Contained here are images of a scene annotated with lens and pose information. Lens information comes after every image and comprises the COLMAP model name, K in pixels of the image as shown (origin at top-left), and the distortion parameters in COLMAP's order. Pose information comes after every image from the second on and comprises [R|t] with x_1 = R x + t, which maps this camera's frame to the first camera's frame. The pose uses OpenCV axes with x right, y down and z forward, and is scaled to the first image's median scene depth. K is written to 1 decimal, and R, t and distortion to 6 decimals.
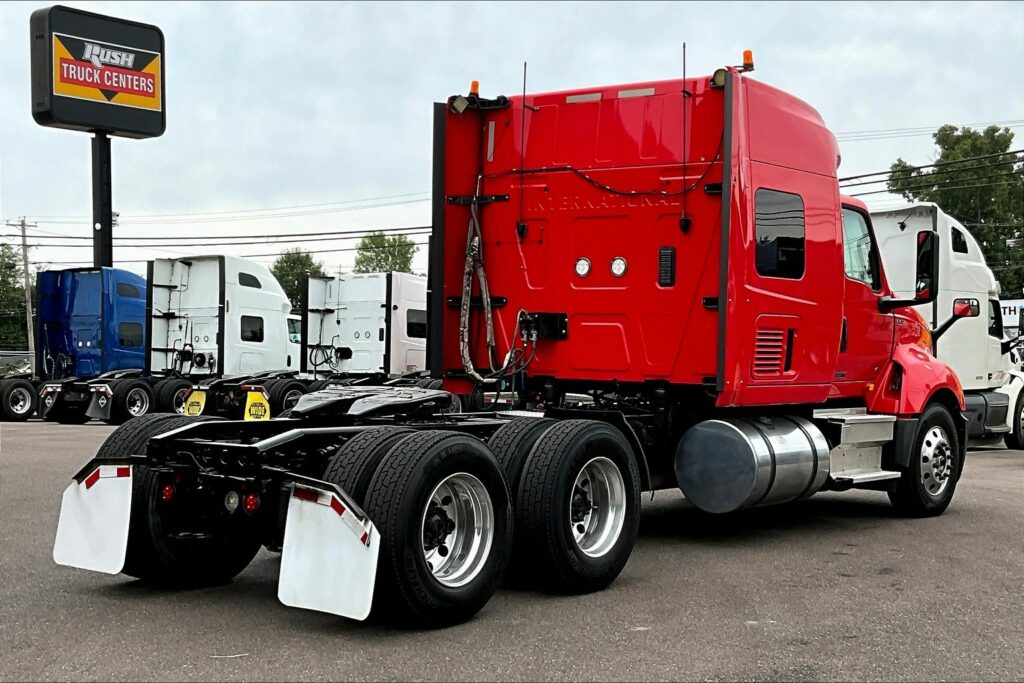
lens RADIAL K [[1604.4, 0, 463.8], [0, 1604.4, 342.1], [0, 0, 1]] dist [0.121202, 0.087931]
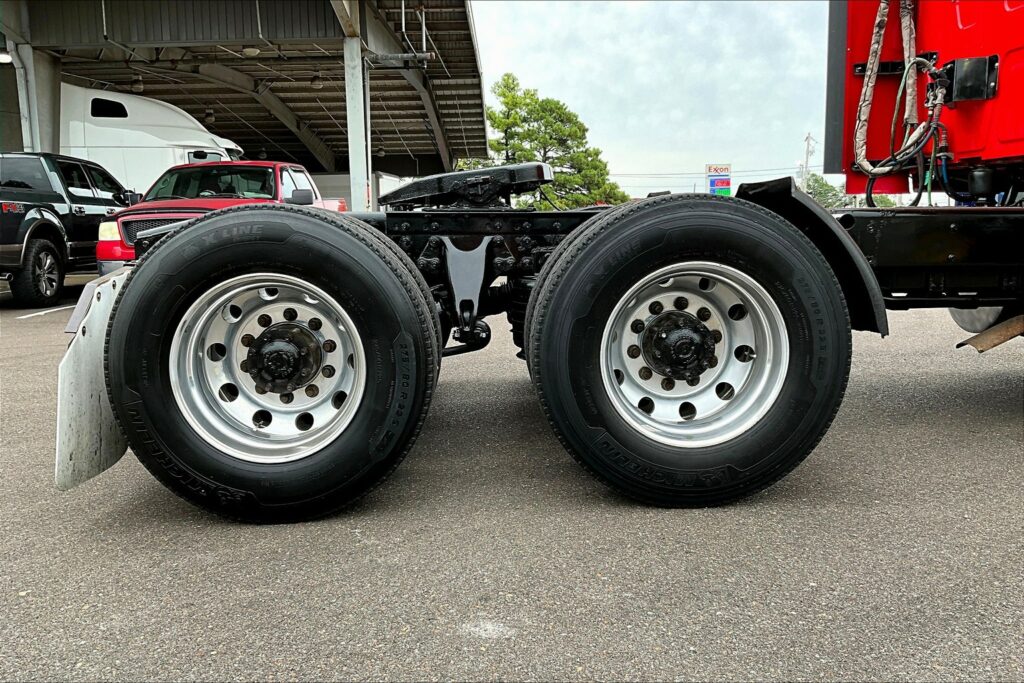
lens RADIAL K [[849.8, 0, 512.0], [0, 849.8, 341.5], [0, 0, 1]] dist [0.132509, -0.271795]
pose [[0.638206, 0.081917, -0.765495, 0.224608], [0.017167, 0.992561, 0.120528, 0.053655], [0.769674, -0.090063, 0.632052, 0.665946]]
